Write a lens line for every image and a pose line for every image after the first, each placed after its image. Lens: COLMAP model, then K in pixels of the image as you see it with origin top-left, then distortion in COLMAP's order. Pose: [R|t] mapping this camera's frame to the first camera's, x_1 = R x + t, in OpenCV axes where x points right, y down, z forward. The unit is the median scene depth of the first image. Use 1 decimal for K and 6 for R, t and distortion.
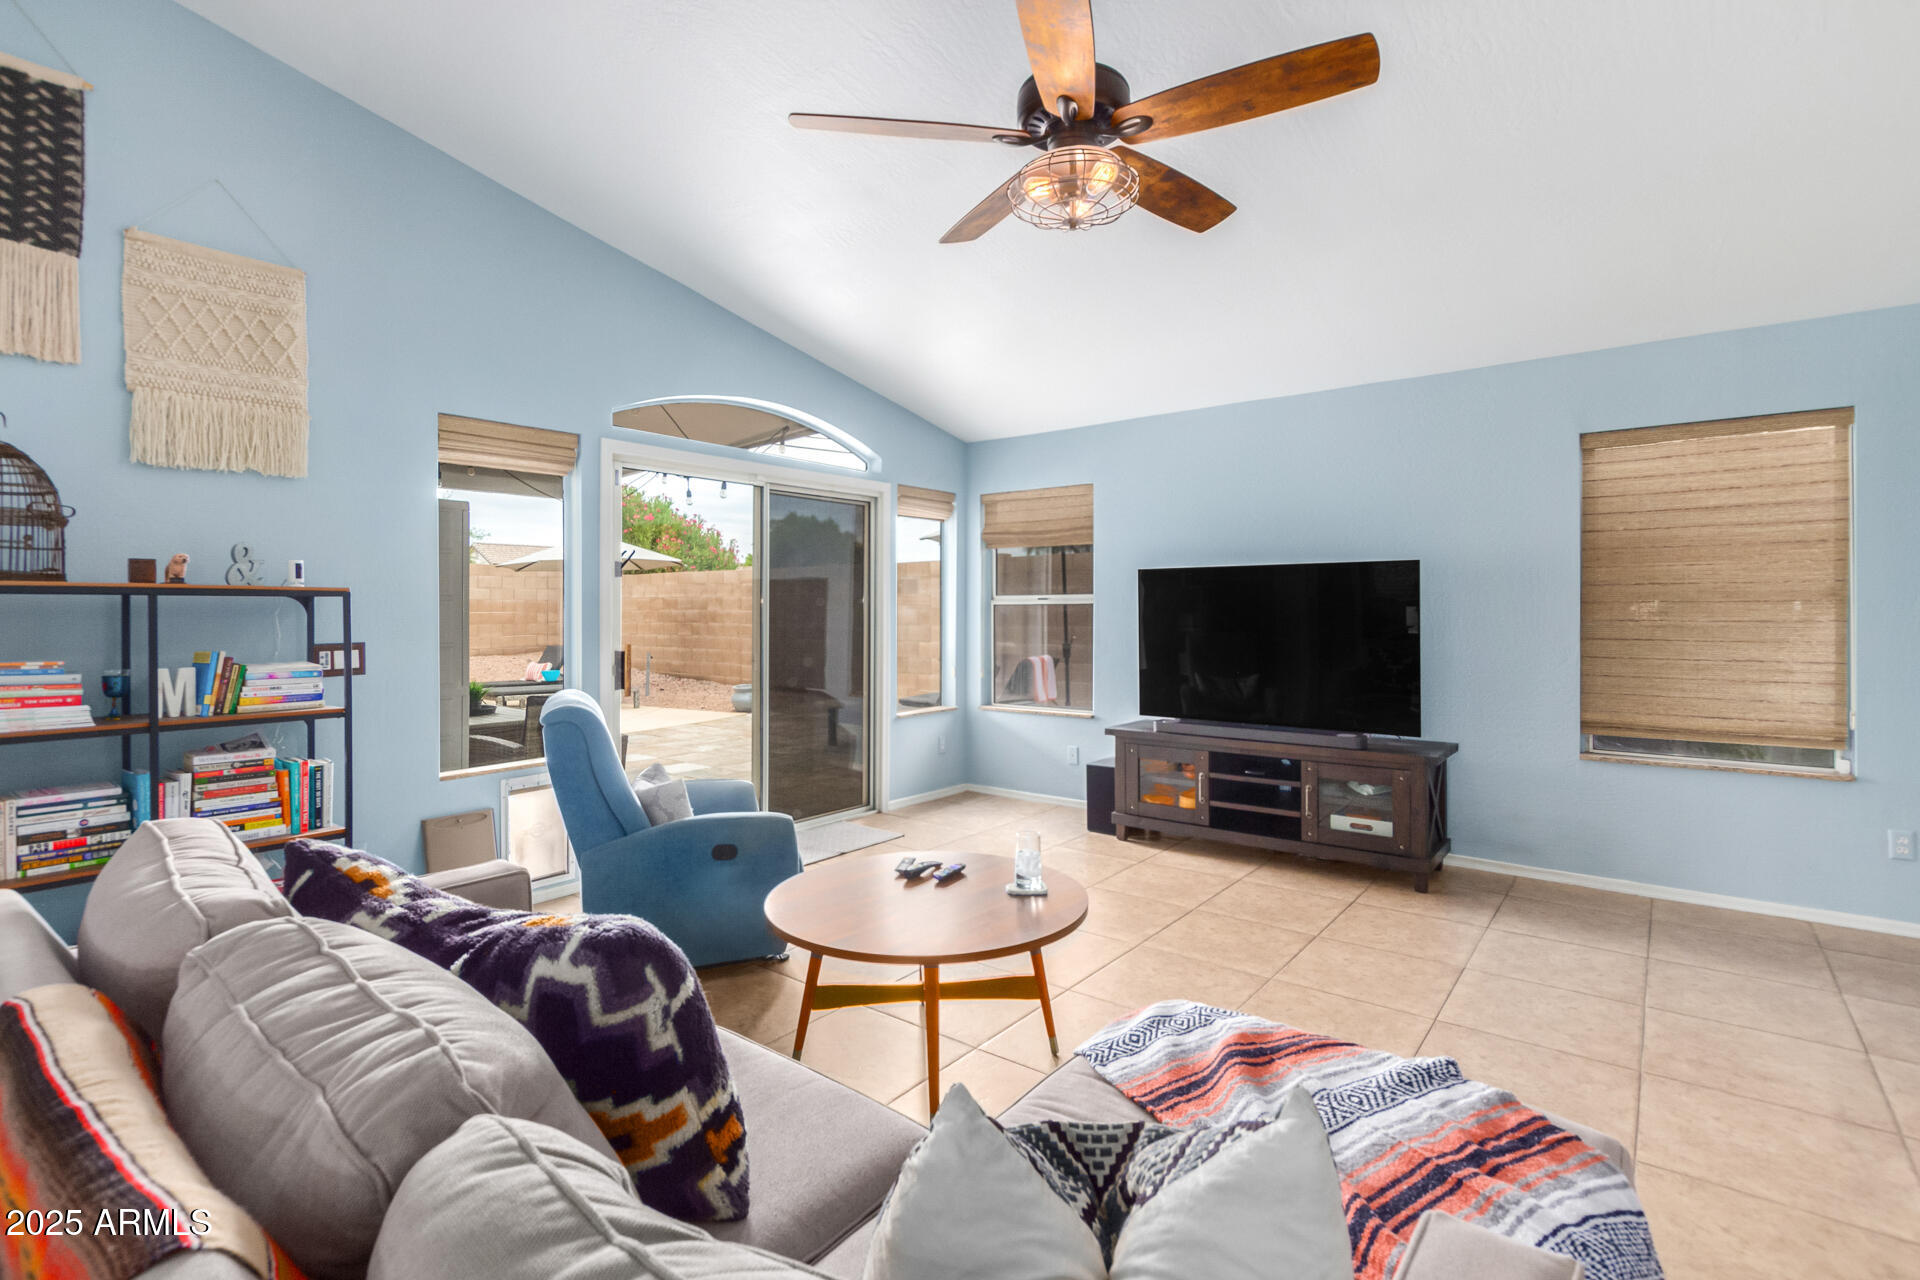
lens RADIAL K [[891.3, 0, 958.9], [0, 891.3, 619.9], [0, 0, 1]] dist [-0.000630, -0.000512]
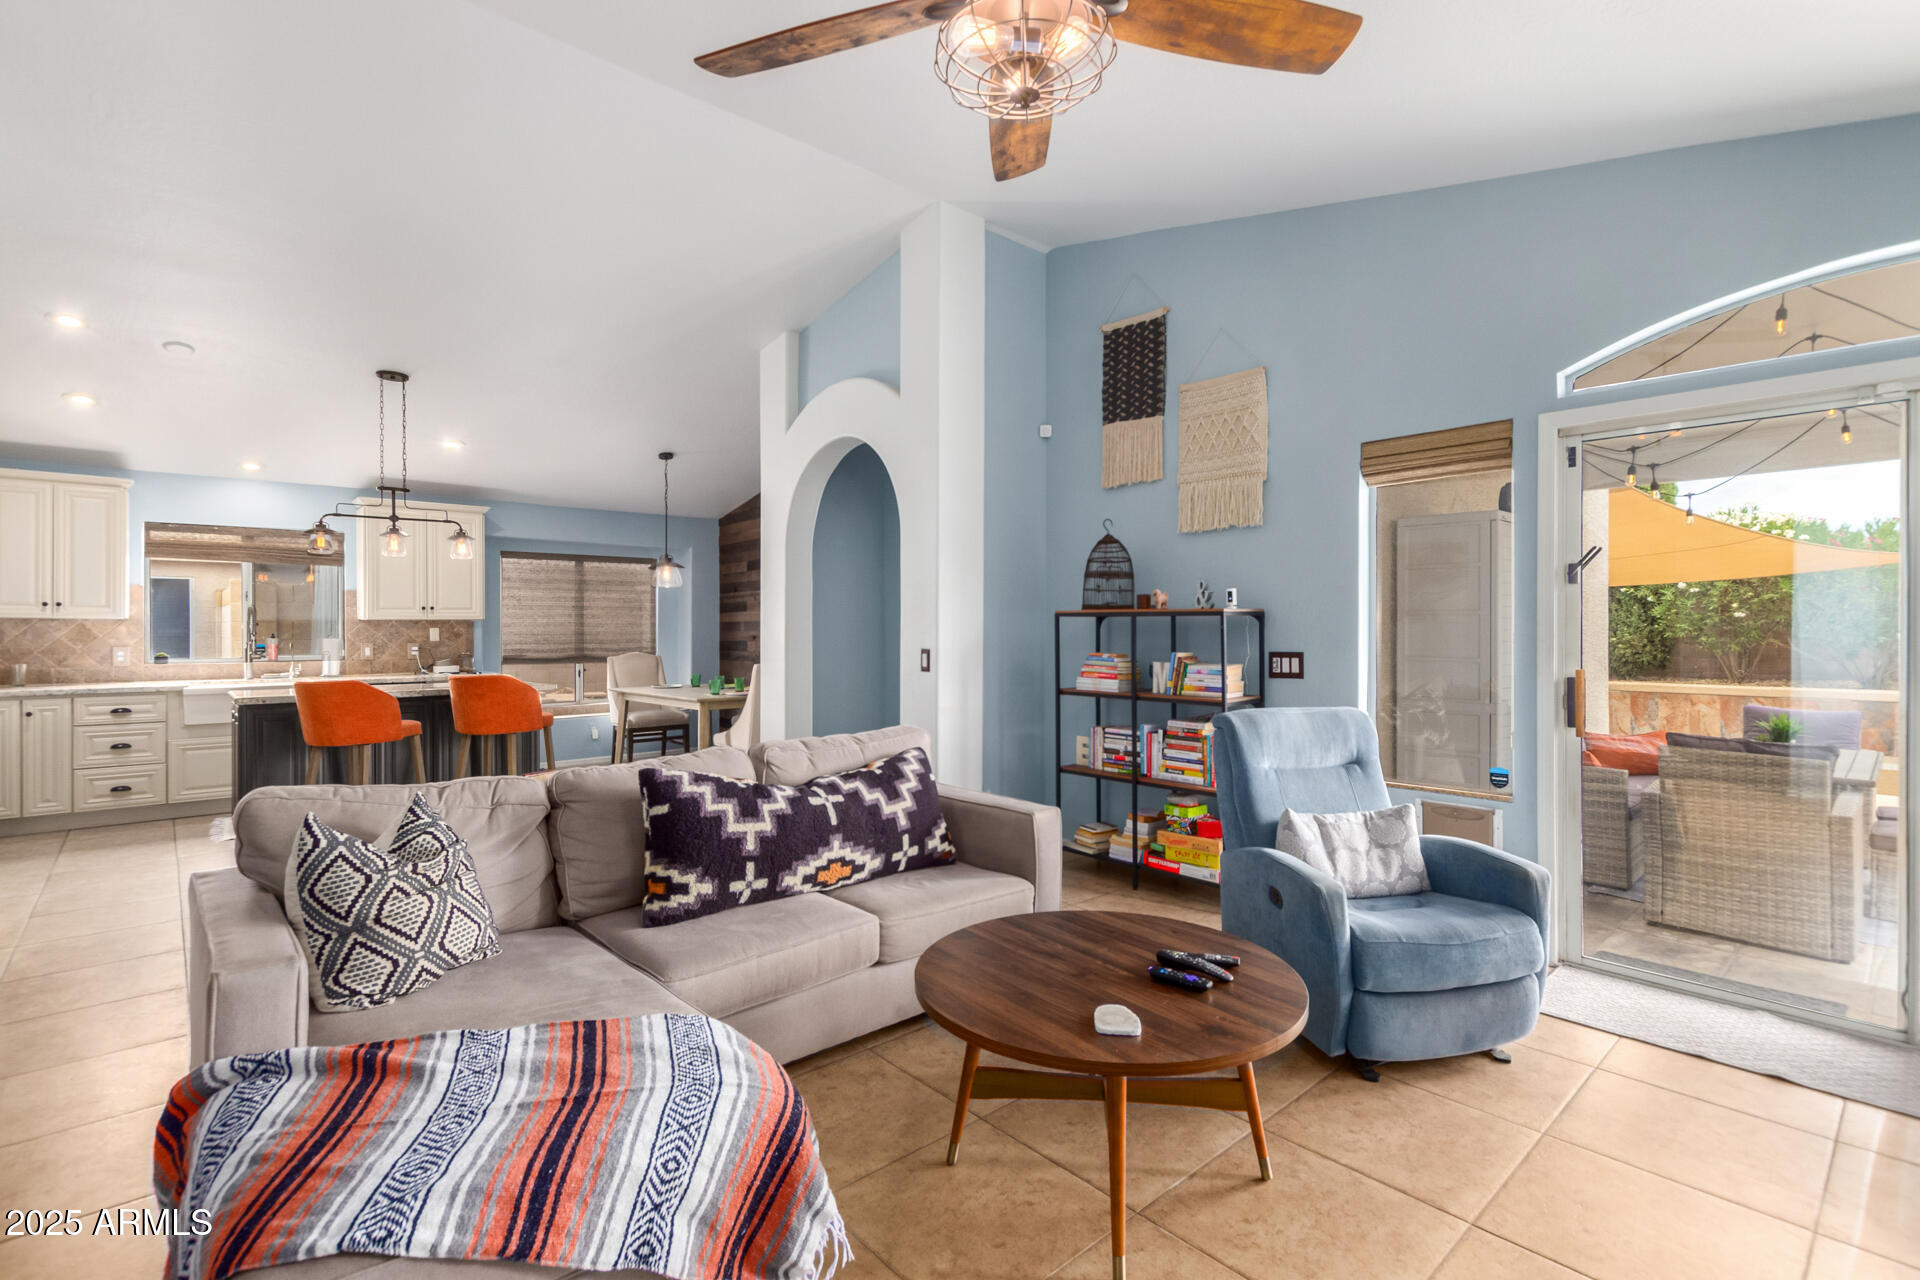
lens RADIAL K [[891.3, 0, 959.6], [0, 891.3, 631.9], [0, 0, 1]] dist [-0.000630, -0.000512]
pose [[-0.168958, 0.012566, -0.985543, 0.698150], [-0.005446, 0.999892, 0.013683, -0.018816], [0.985608, 0.007679, -0.168871, 0.861230]]
